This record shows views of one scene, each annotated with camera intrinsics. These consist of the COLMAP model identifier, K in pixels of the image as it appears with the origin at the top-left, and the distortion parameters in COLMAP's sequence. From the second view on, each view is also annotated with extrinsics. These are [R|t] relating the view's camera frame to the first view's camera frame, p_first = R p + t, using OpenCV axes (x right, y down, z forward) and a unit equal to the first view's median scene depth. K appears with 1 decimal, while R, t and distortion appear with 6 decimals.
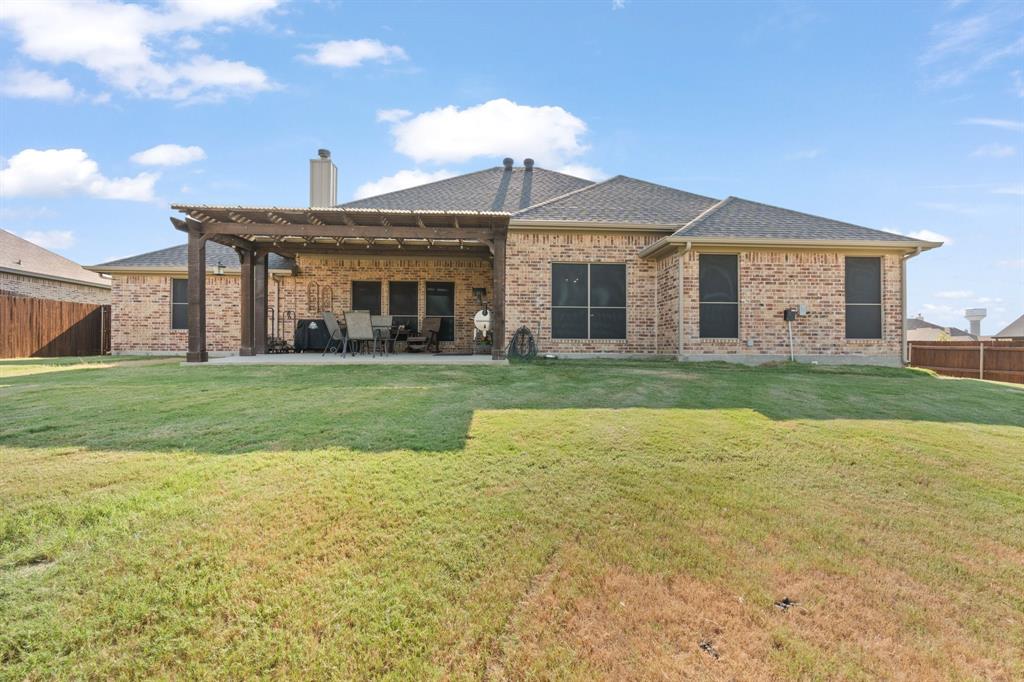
lens RADIAL K [[457.2, 0, 515.6], [0, 457.2, 331.4], [0, 0, 1]] dist [-0.002334, 0.000284]
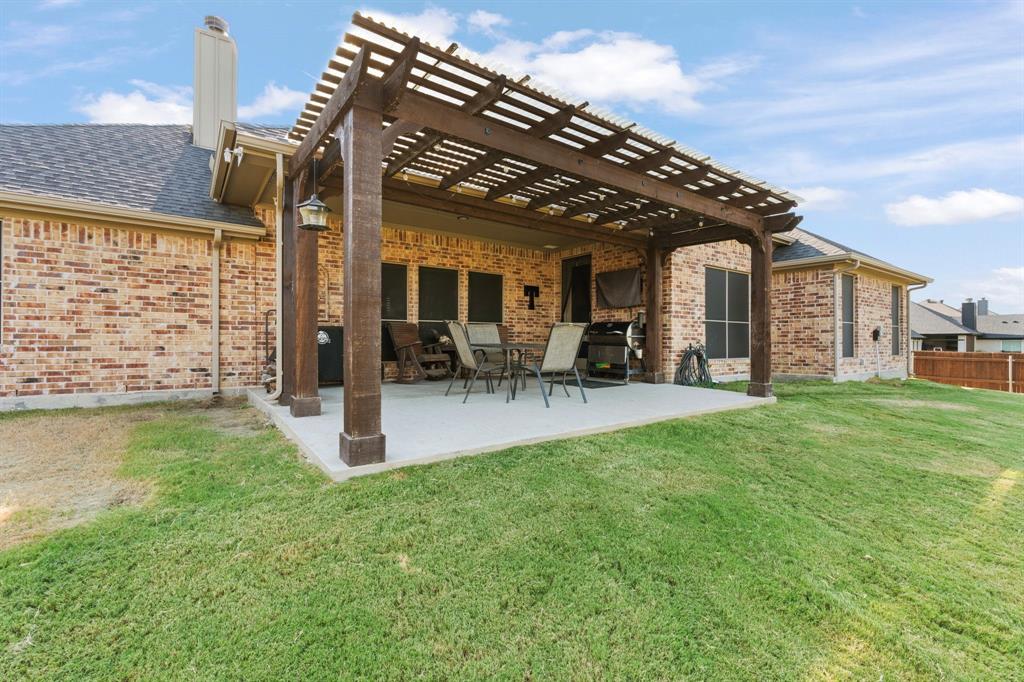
lens RADIAL K [[457.2, 0, 515.6], [0, 457.2, 331.4], [0, 0, 1]] dist [-0.002334, 0.000284]
pose [[0.837733, 0.010932, 0.545970, -0.522796], [-0.018757, 0.999786, 0.008763, -0.027967], [-0.545758, -0.017582, 0.837759, 0.403574]]
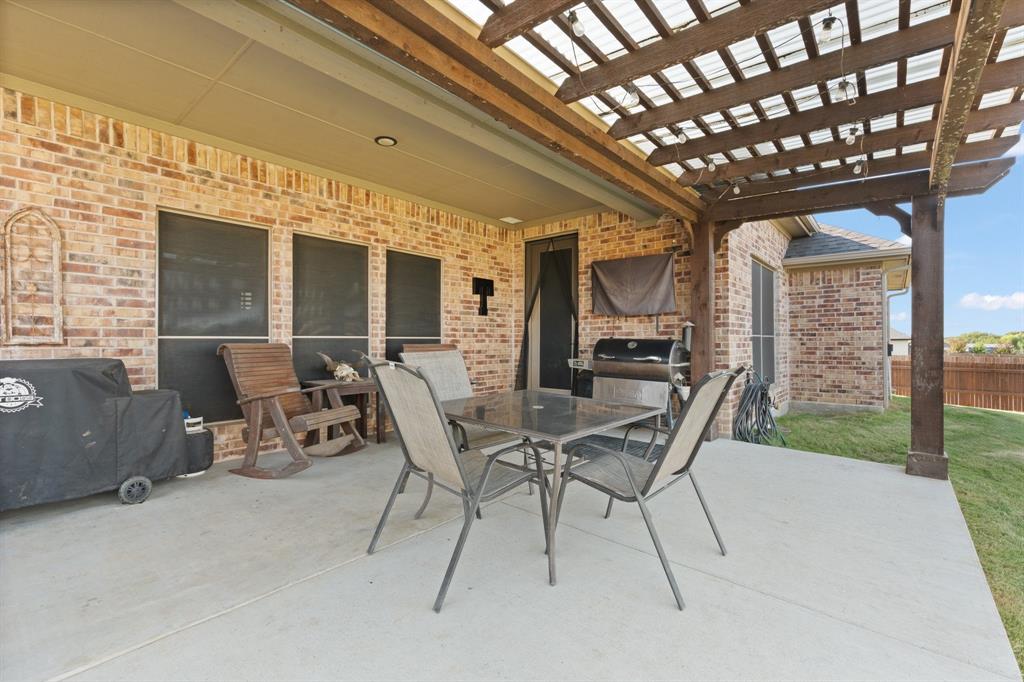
lens RADIAL K [[457.2, 0, 515.6], [0, 457.2, 331.4], [0, 0, 1]] dist [-0.002334, 0.000284]
pose [[0.682803, 0.010113, 0.730532, -0.419548], [-0.022568, 0.999719, 0.007254, -0.045447], [-0.730254, -0.021440, 0.682839, 0.668435]]
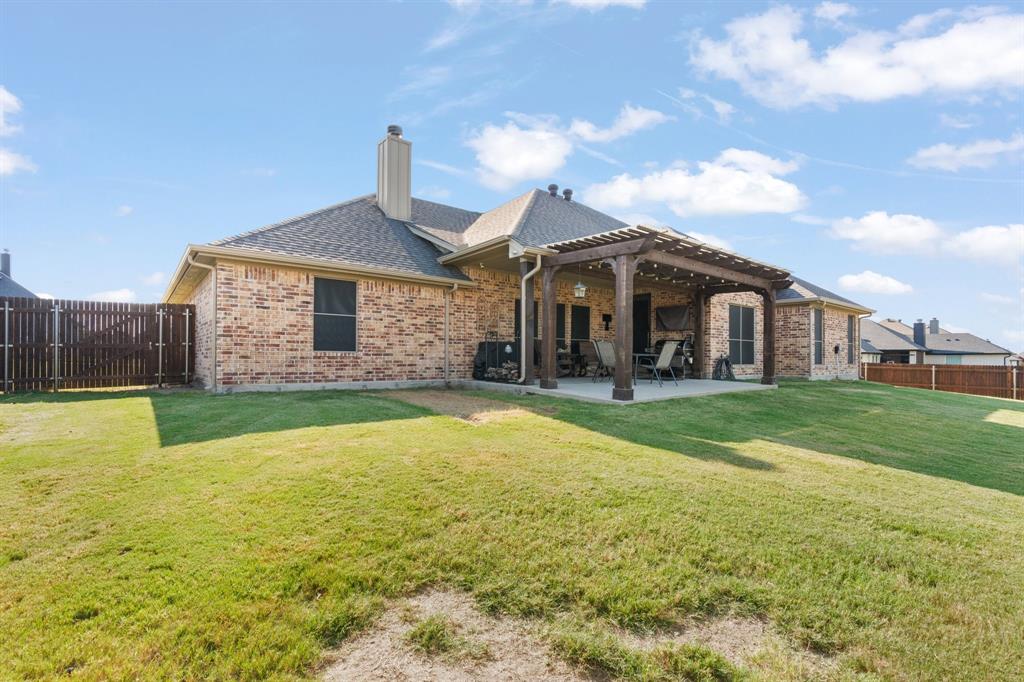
lens RADIAL K [[461.2, 0, 521.5], [0, 461.2, 343.4], [0, 0, 1]] dist [-0.000772, 0.000171]
pose [[0.805443, 0.018182, 0.592394, -0.909394], [-0.025013, 0.999682, 0.003326, -0.026095], [-0.592145, -0.017497, 0.805642, 0.255378]]
